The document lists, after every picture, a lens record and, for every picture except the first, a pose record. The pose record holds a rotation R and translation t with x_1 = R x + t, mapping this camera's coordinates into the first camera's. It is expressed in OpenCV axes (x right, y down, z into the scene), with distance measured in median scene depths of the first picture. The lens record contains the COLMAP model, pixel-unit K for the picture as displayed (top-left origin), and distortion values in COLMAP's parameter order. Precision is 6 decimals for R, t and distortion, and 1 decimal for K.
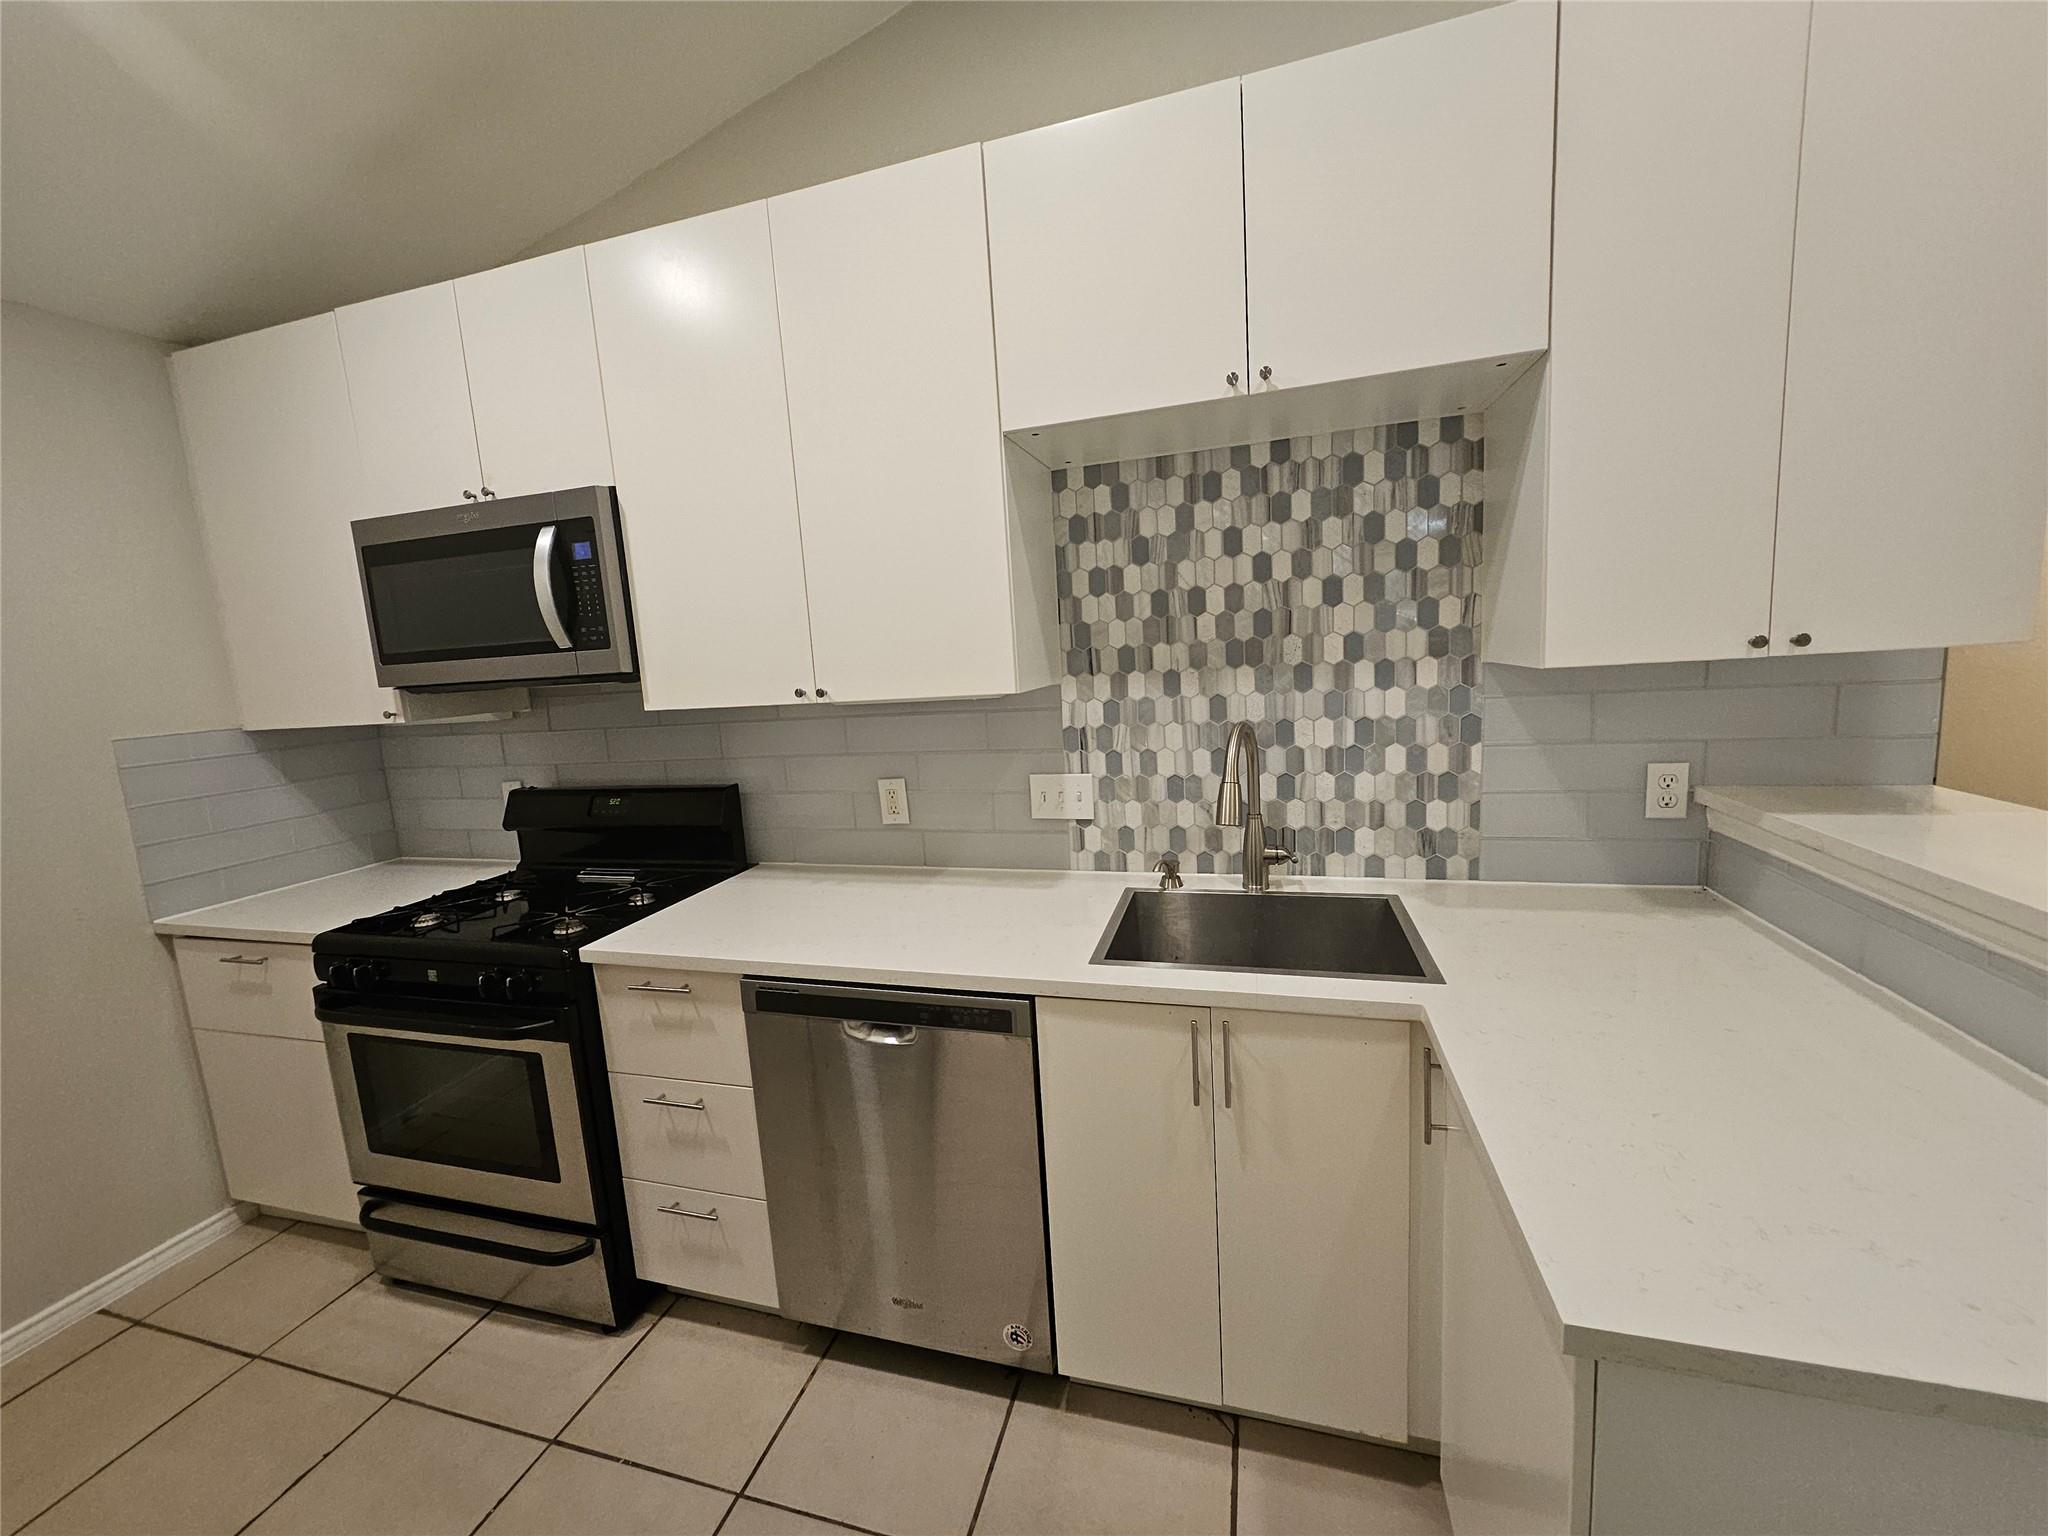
lens RADIAL K [[804.5, 0, 1013.8], [0, 804.5, 758.1], [0, 0, 1]] dist [0.003172, -0.001302]
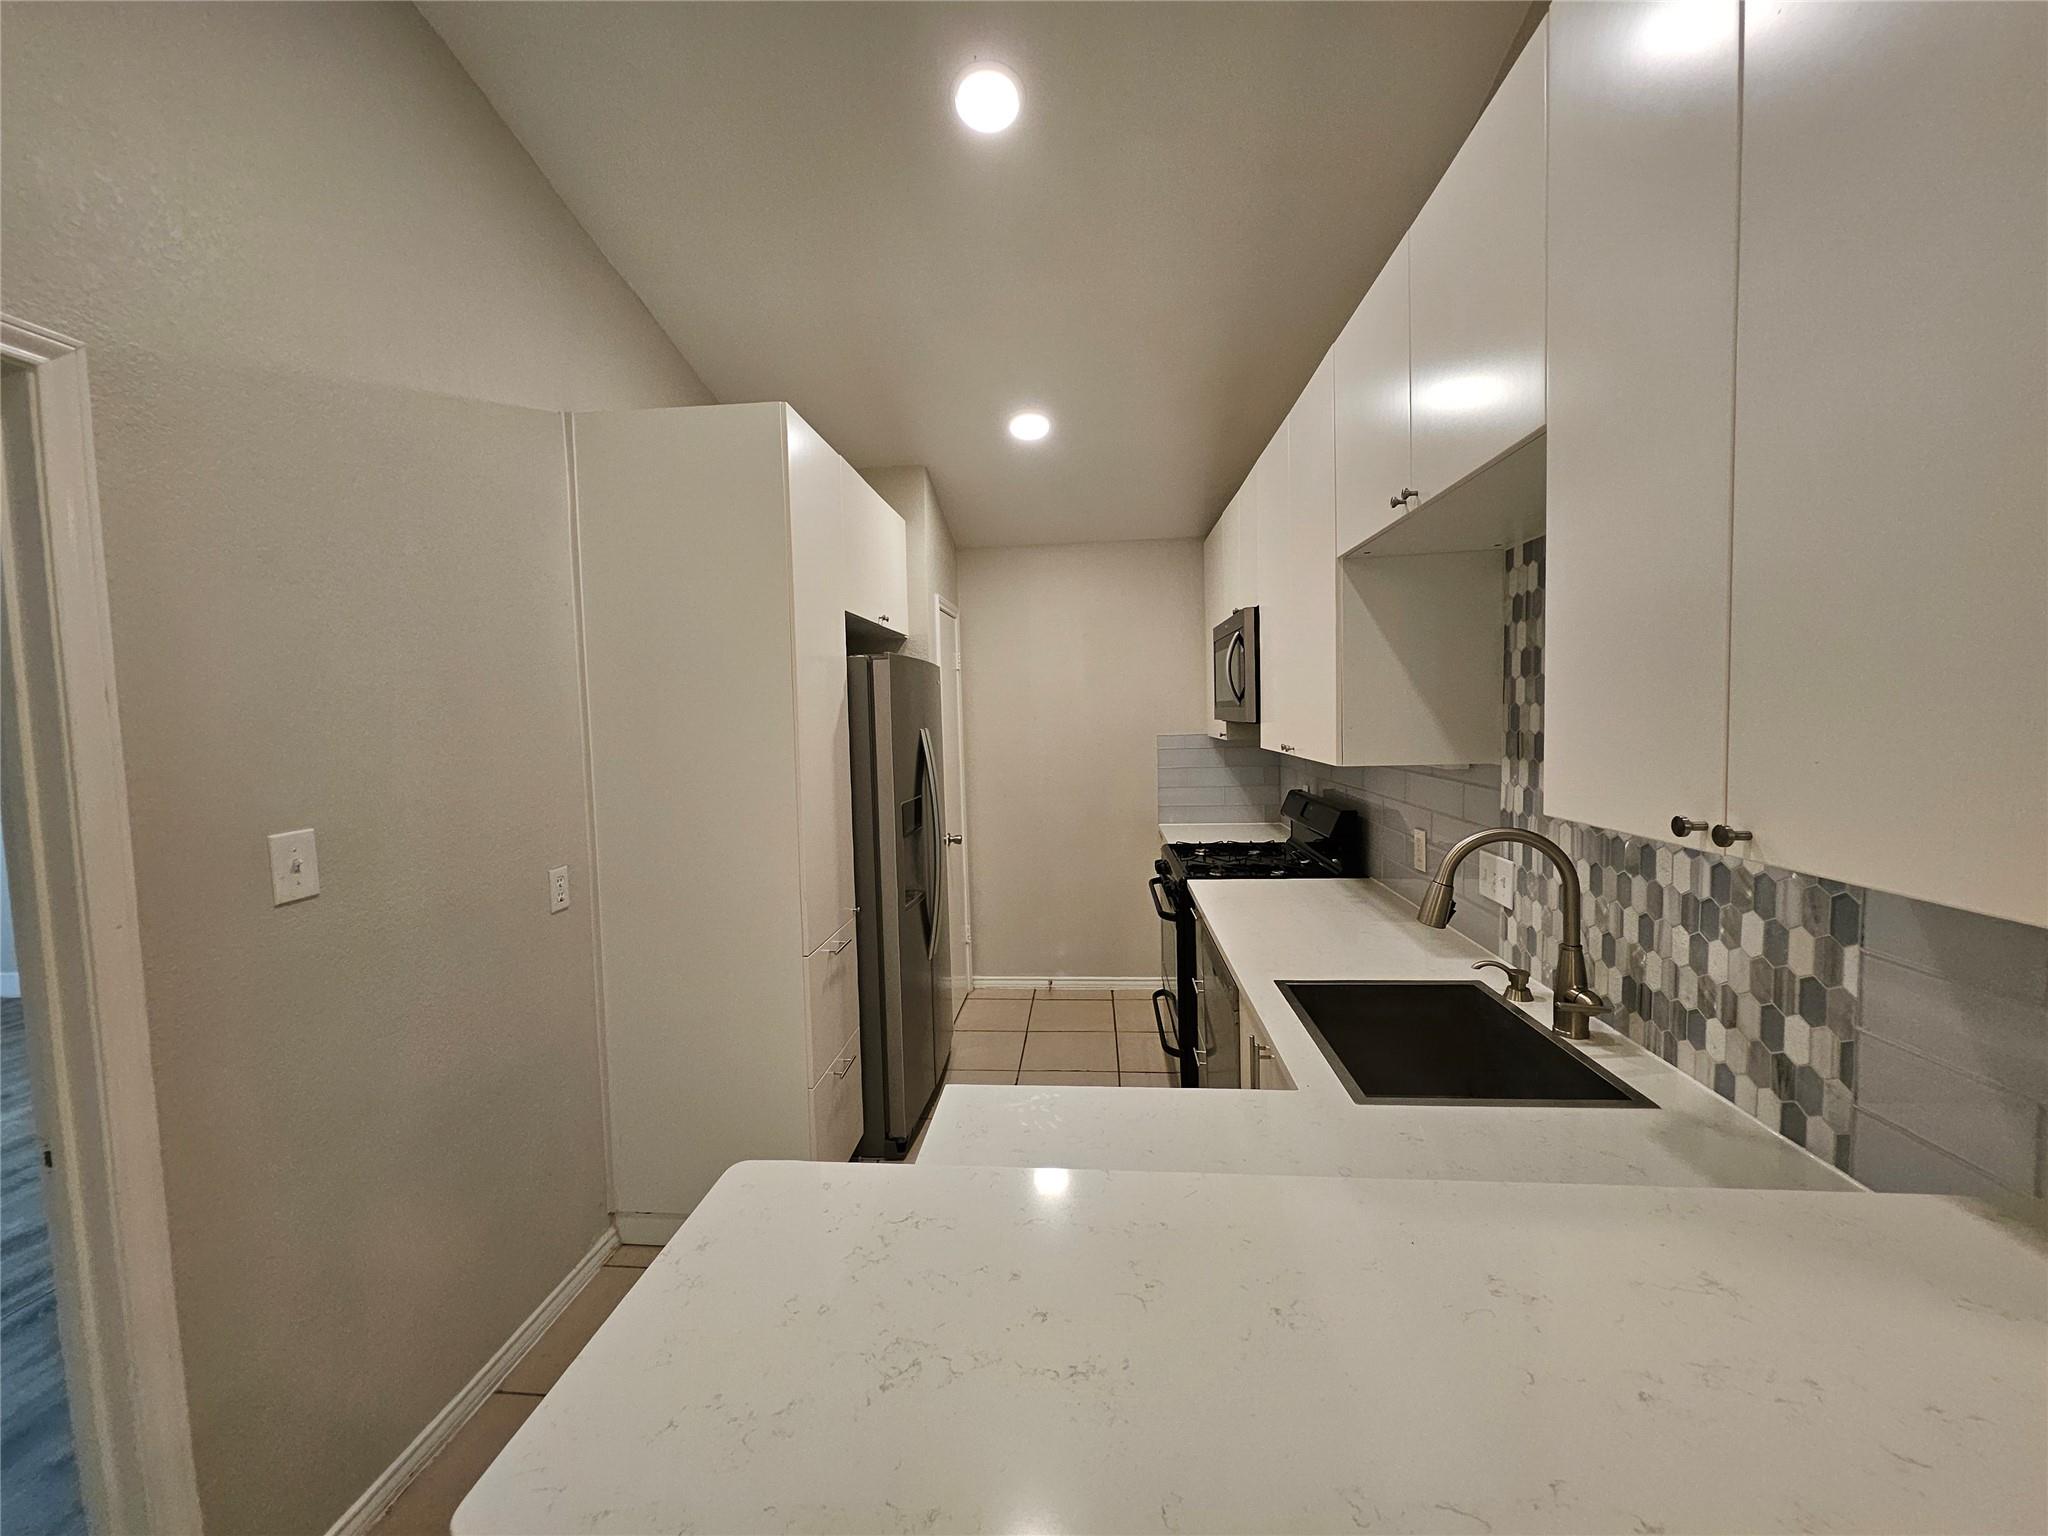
lens RADIAL K [[804.5, 0, 1021.1], [0, 804.5, 769.4], [0, 0, 1]] dist [0.003172, -0.001302]
pose [[0.196248, 0.129414, -0.971977, 0.974764], [-0.119974, 0.986974, 0.107187, -0.131796], [0.973187, 0.095576, 0.209218, 0.245208]]
